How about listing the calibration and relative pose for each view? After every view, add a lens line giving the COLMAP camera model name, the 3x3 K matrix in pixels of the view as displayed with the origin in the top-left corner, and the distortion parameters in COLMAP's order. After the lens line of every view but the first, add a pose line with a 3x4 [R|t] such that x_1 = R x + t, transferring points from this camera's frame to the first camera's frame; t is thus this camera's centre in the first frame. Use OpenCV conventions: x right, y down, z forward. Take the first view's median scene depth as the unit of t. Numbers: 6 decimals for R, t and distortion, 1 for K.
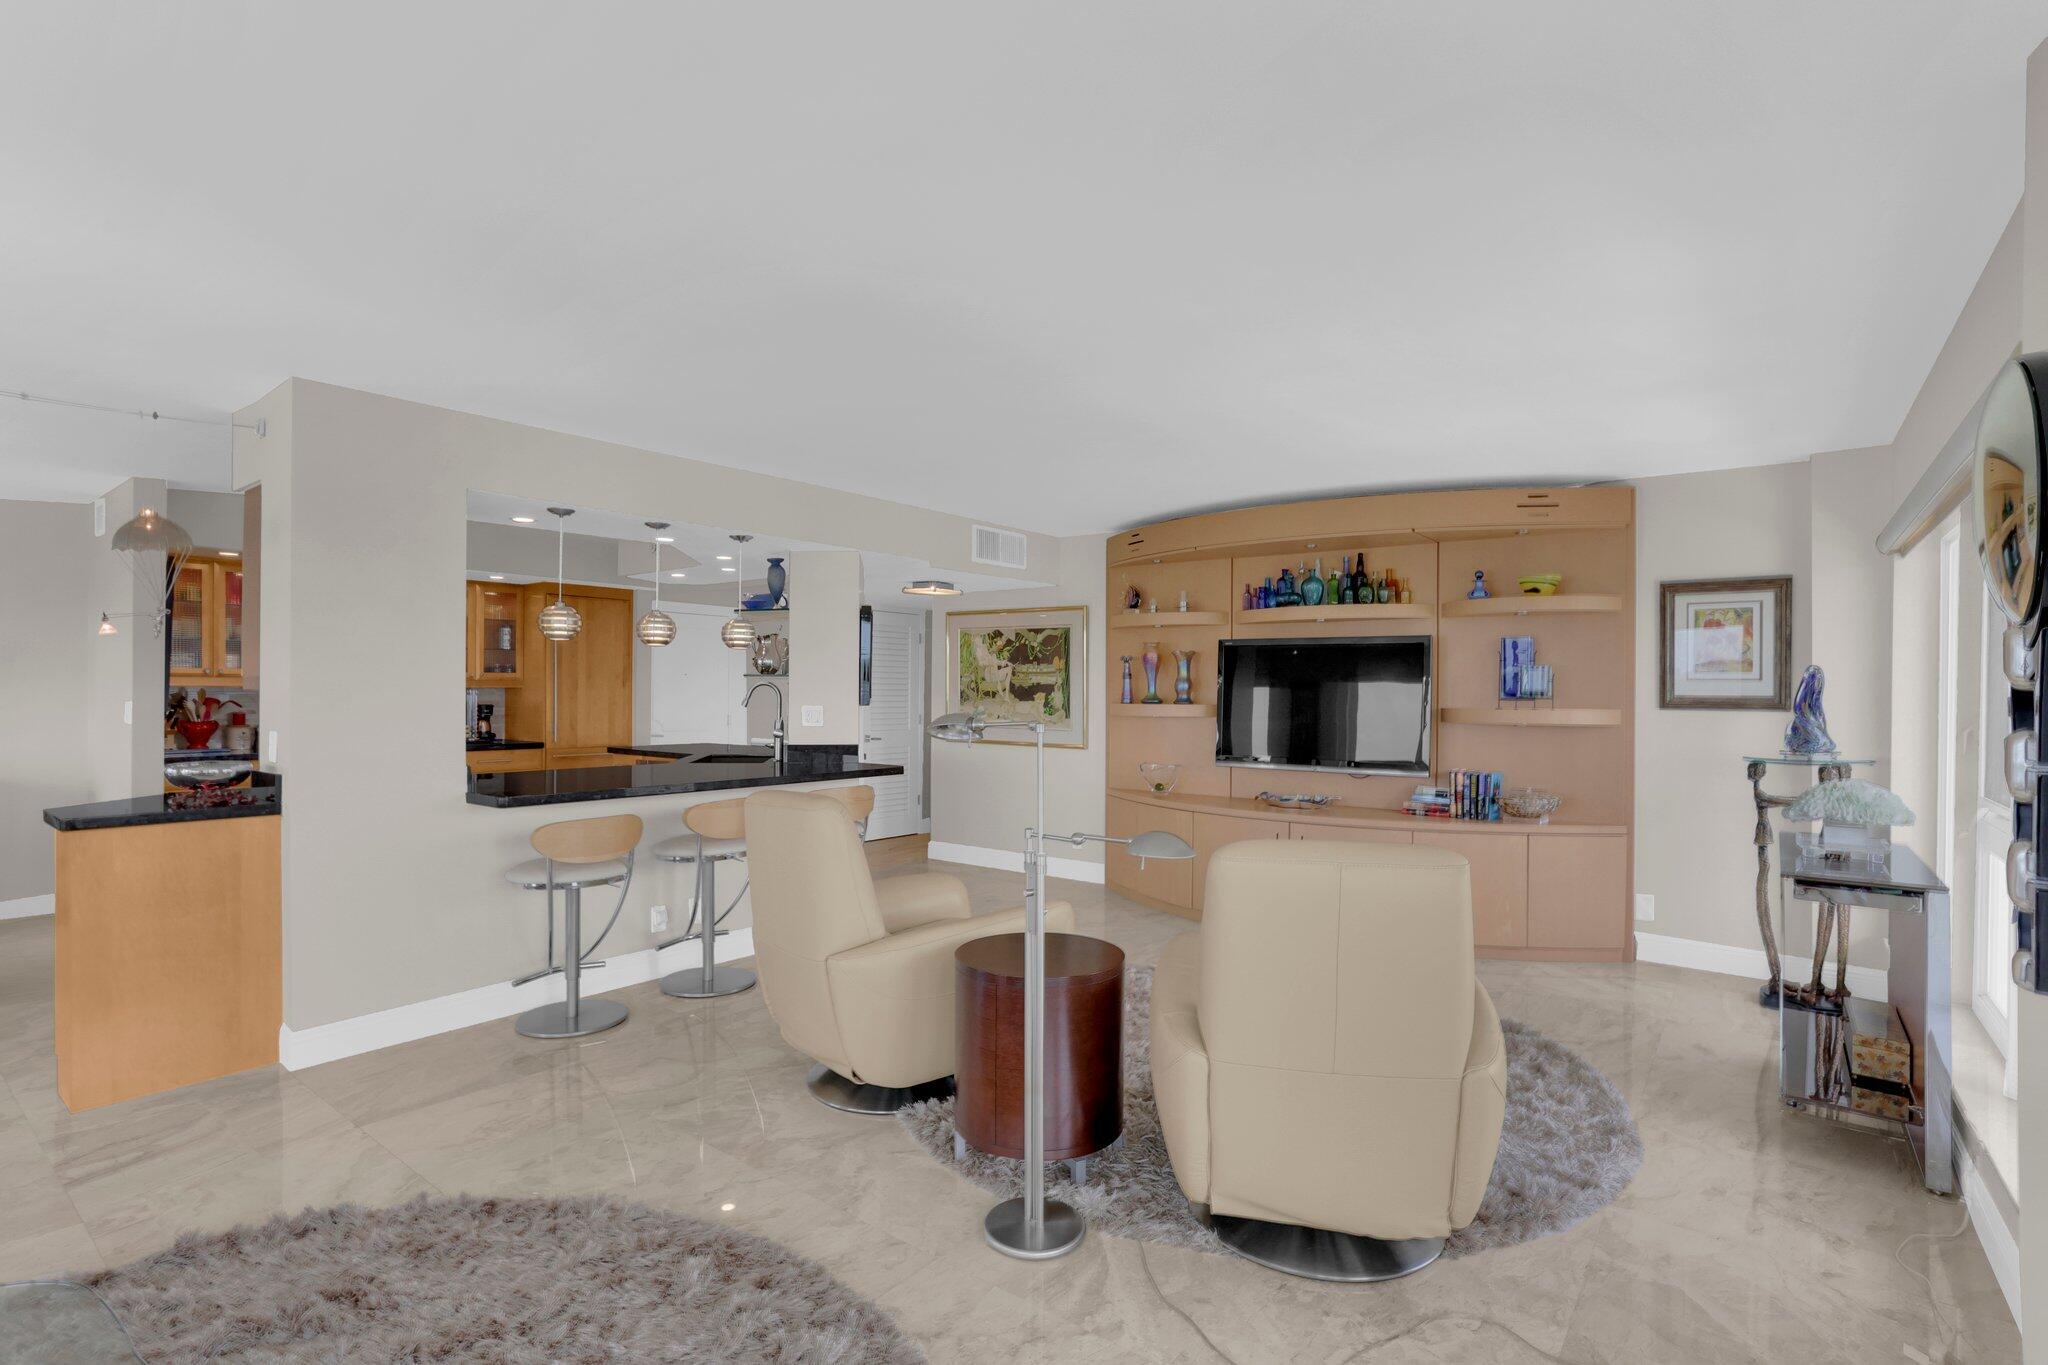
lens RADIAL K [[994.6, 0, 1003.8], [0, 994.6, 691.9], [0, 0, 1]] dist [-0.015644, 0.013370]
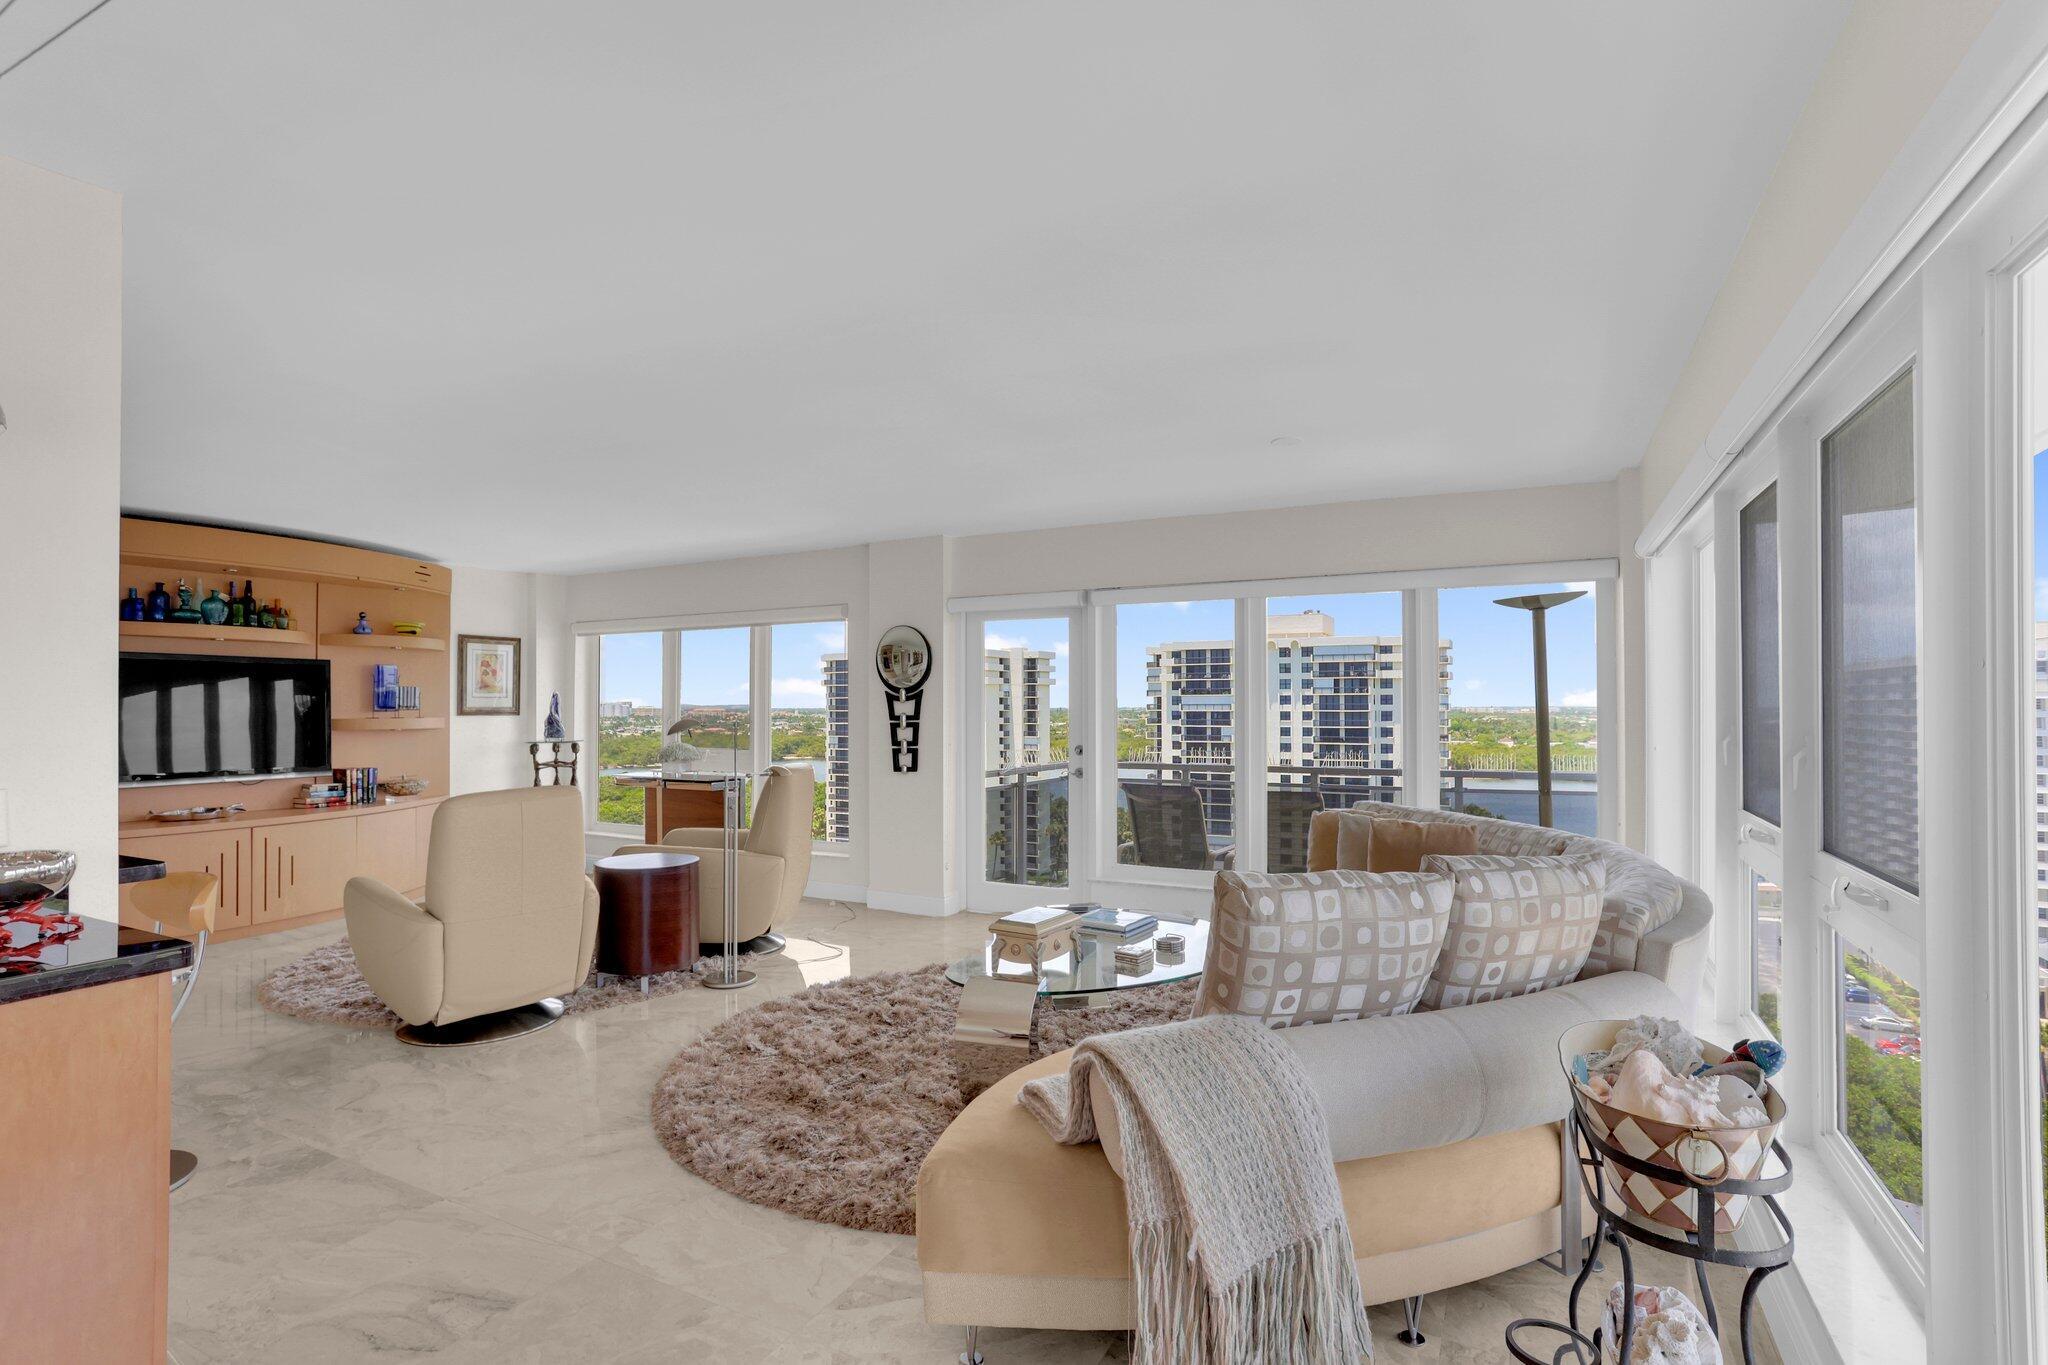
lens RADIAL K [[994.6, 0, 1040.9], [0, 994.6, 692.9], [0, 0, 1]] dist [-0.015644, 0.013370]
pose [[-0.188534, 0.005805, 0.982050, -0.961882], [0.003051, 0.999981, -0.005325, -0.007143], [-0.982062, 0.001992, -0.188548, 0.374394]]
